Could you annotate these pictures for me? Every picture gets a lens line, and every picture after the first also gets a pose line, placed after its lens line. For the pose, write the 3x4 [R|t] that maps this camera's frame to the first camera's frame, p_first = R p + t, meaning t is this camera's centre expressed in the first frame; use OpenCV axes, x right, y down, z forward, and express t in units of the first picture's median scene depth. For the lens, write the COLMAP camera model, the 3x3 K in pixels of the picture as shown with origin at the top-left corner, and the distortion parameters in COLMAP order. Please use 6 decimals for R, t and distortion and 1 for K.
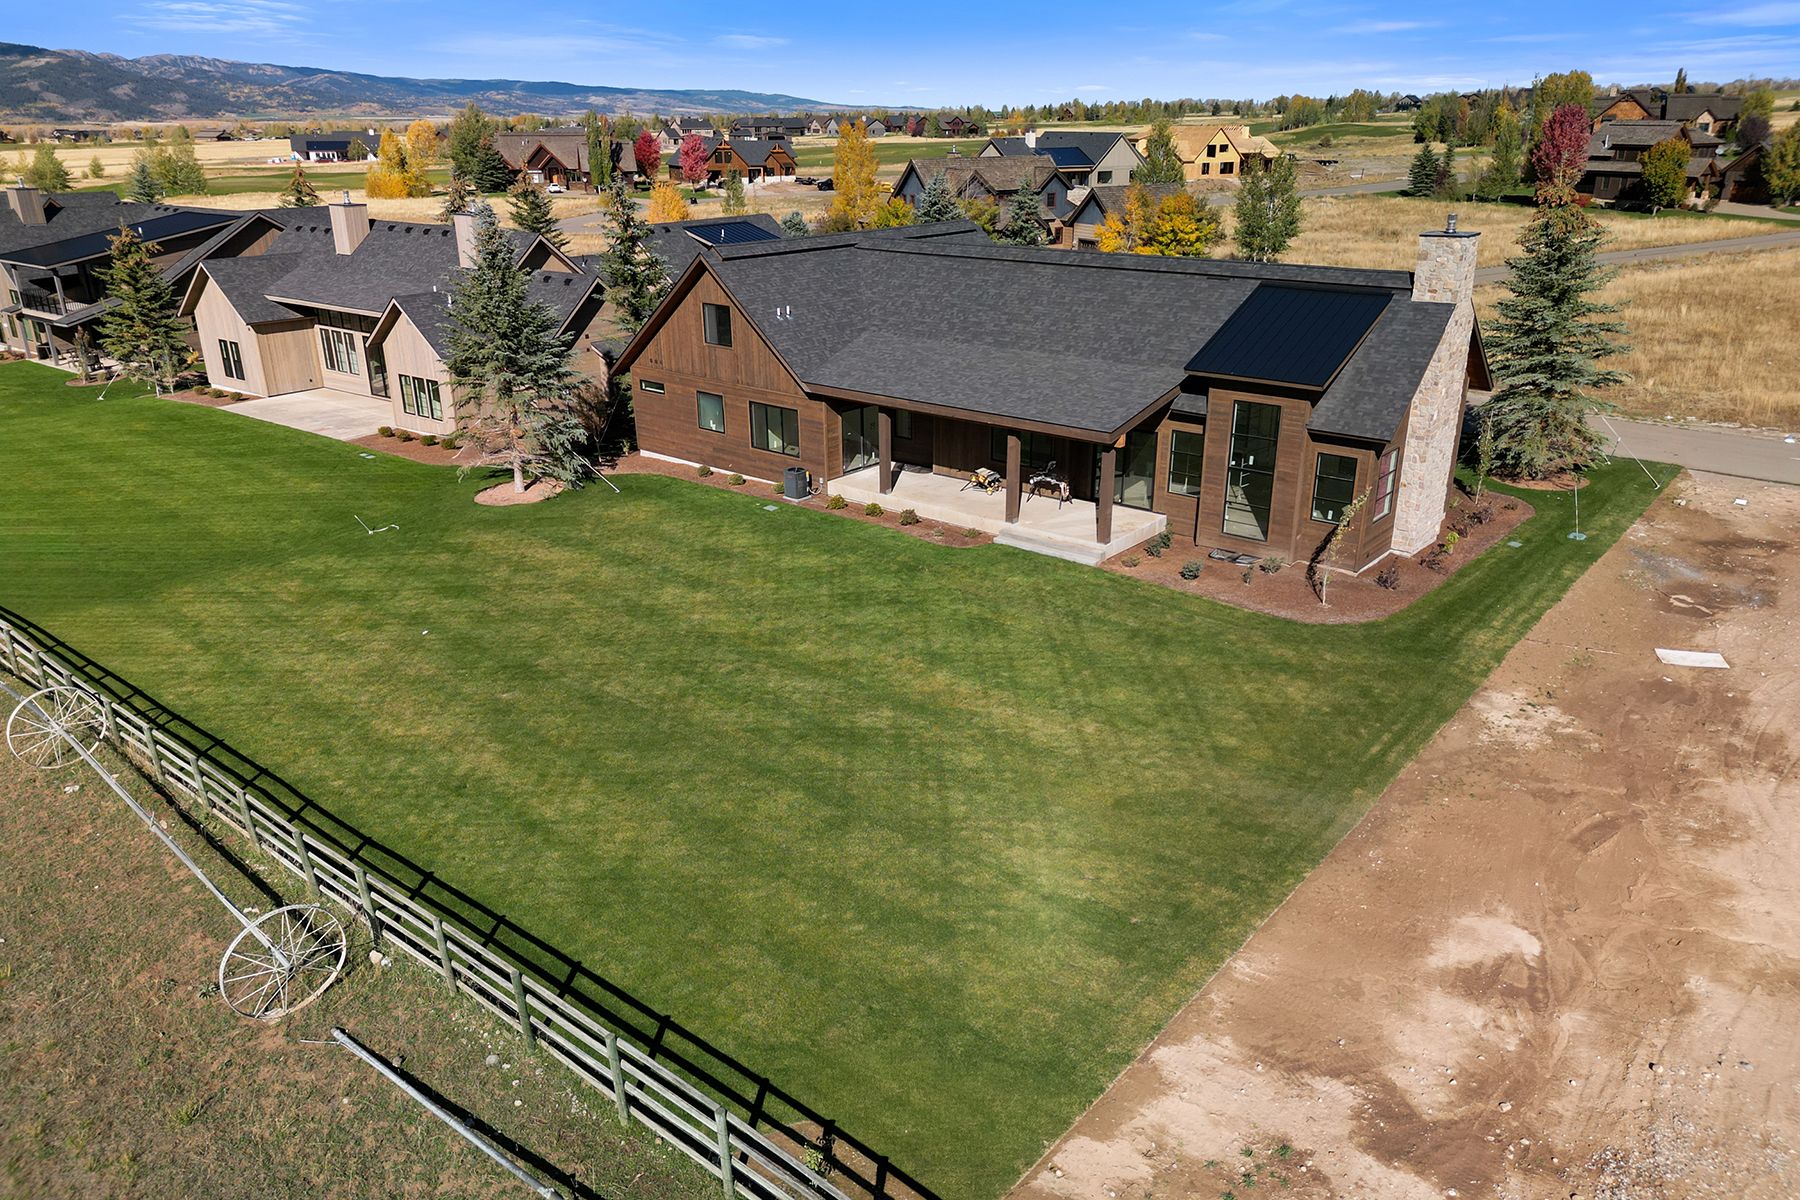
lens RADIAL K [[1258.7, 0, 900.0], [0, 1258.7, 600.0], [0, 0, 1]] dist [0.069651, -0.065324]
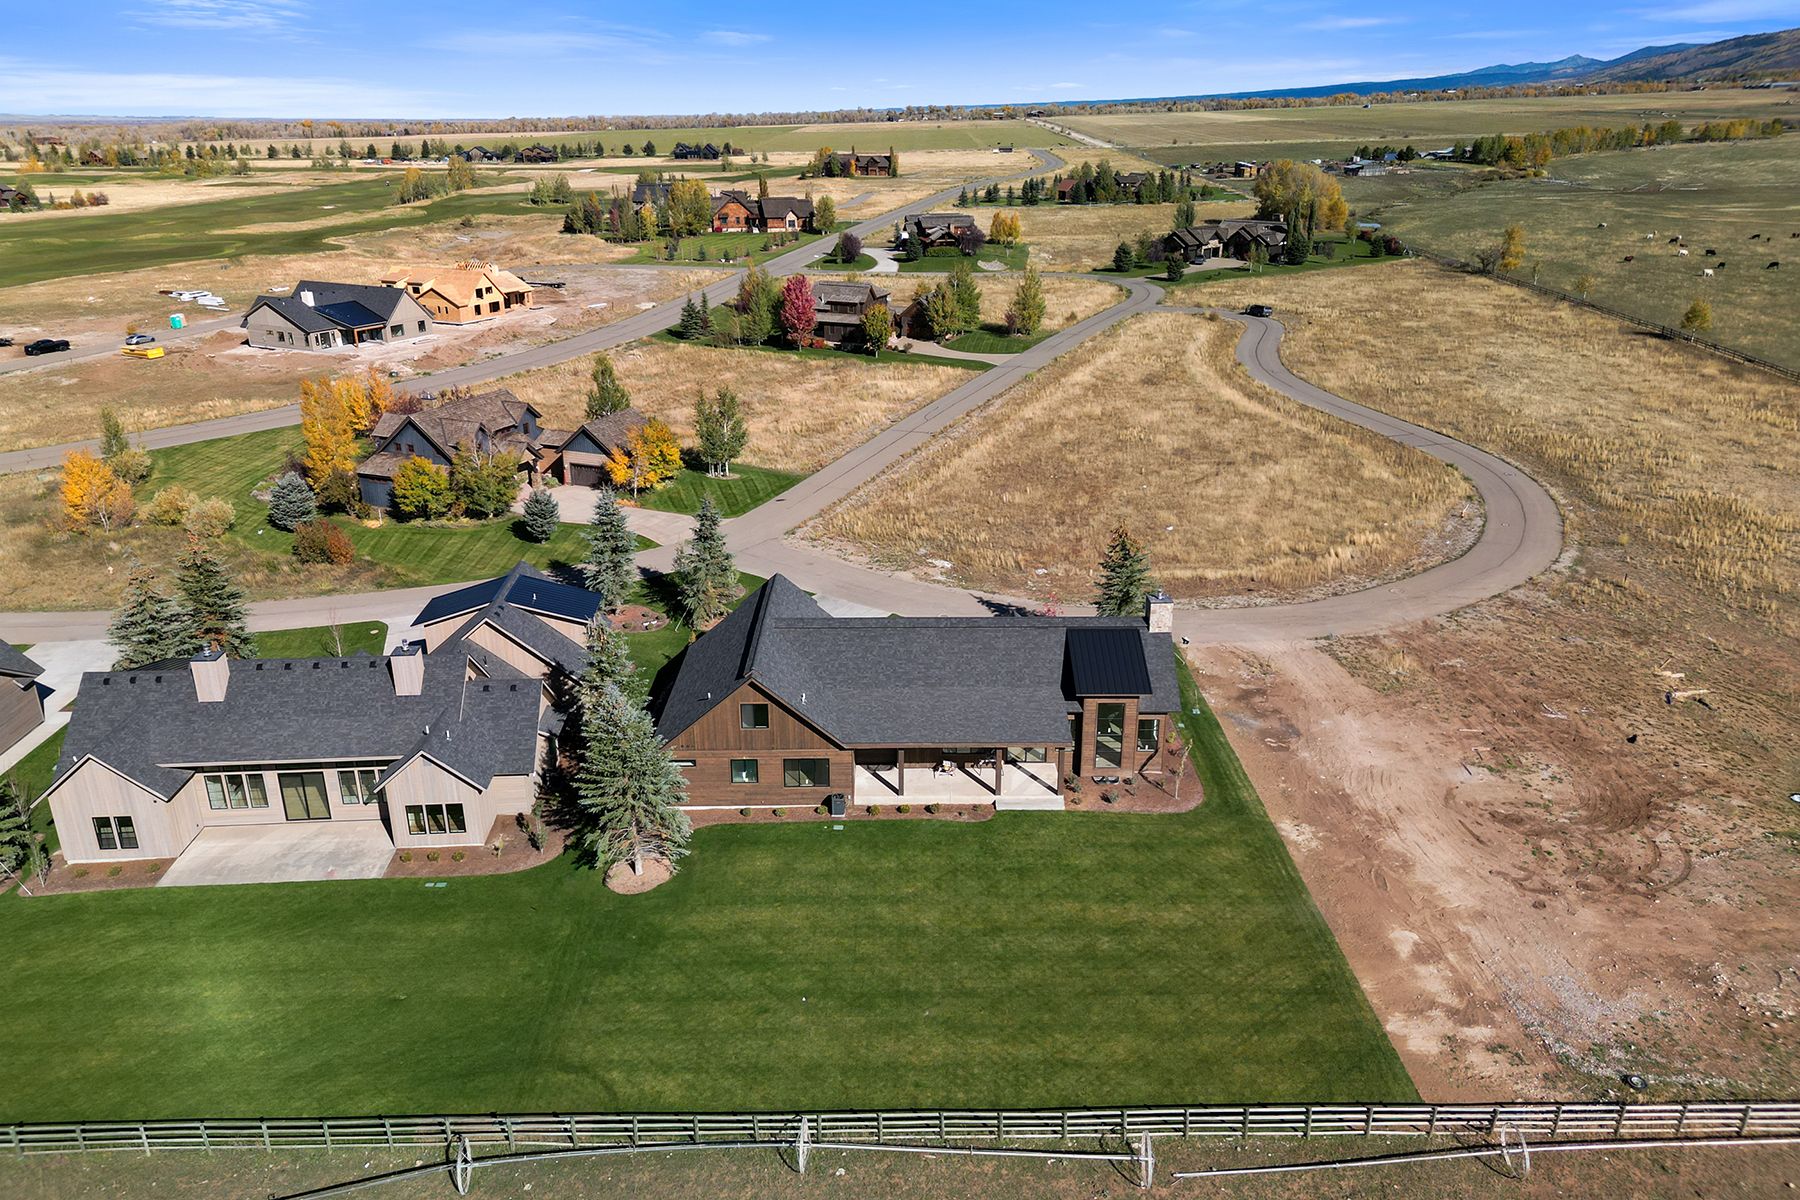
lens RADIAL K [[1258.7, 0, 900.0], [0, 1258.7, 600.0], [0, 0, 1]] dist [0.069651, -0.065324]
pose [[0.761954, -0.225496, 0.607106, -1.058221], [0.227706, 0.970851, 0.074816, -0.508257], [-0.606280, 0.081236, 0.791091, -0.321723]]
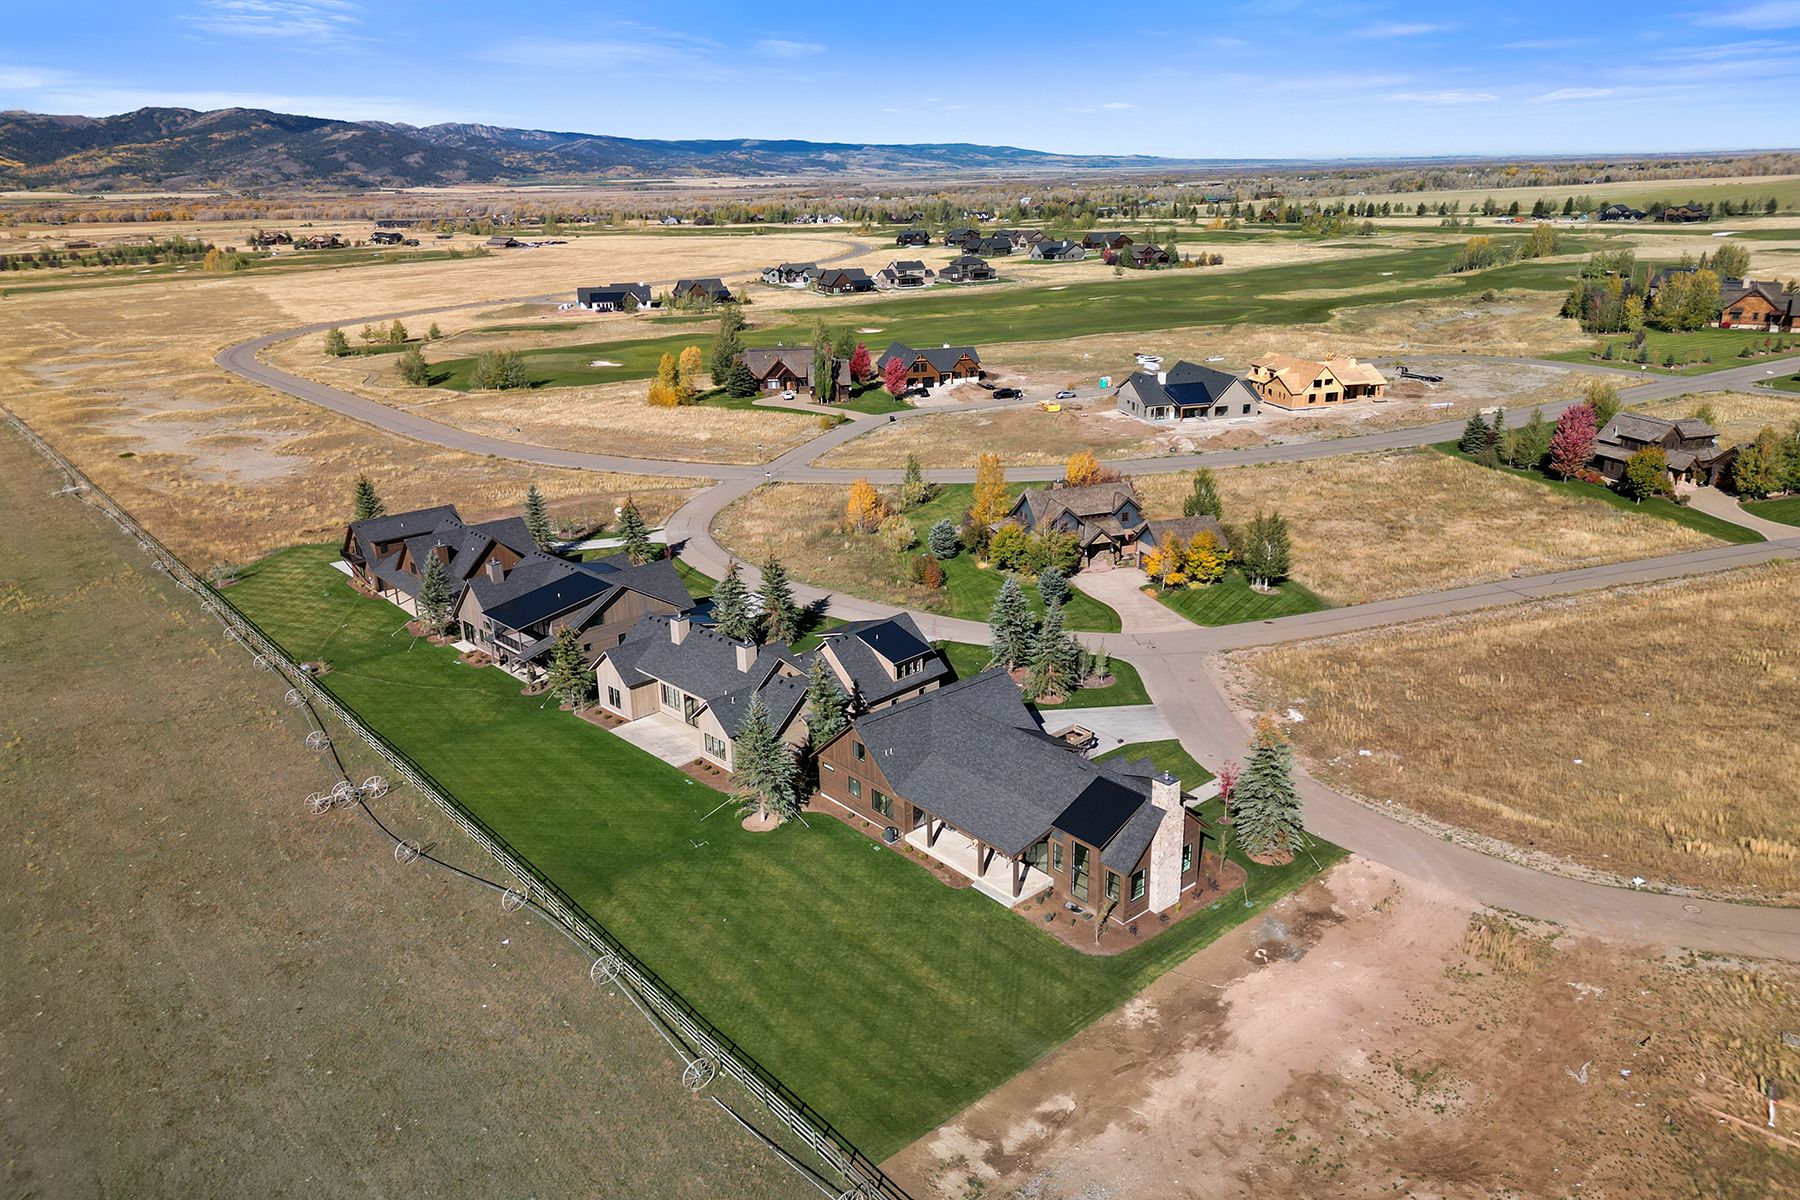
lens RADIAL K [[1258.7, 0, 900.0], [0, 1258.7, 600.0], [0, 0, 1]] dist [0.069651, -0.065324]
pose [[0.986021, 0.040726, -0.161566, 0.301013], [-0.046158, 0.998483, -0.030005, -0.495930], [0.160099, 0.037043, 0.986406, -1.267953]]
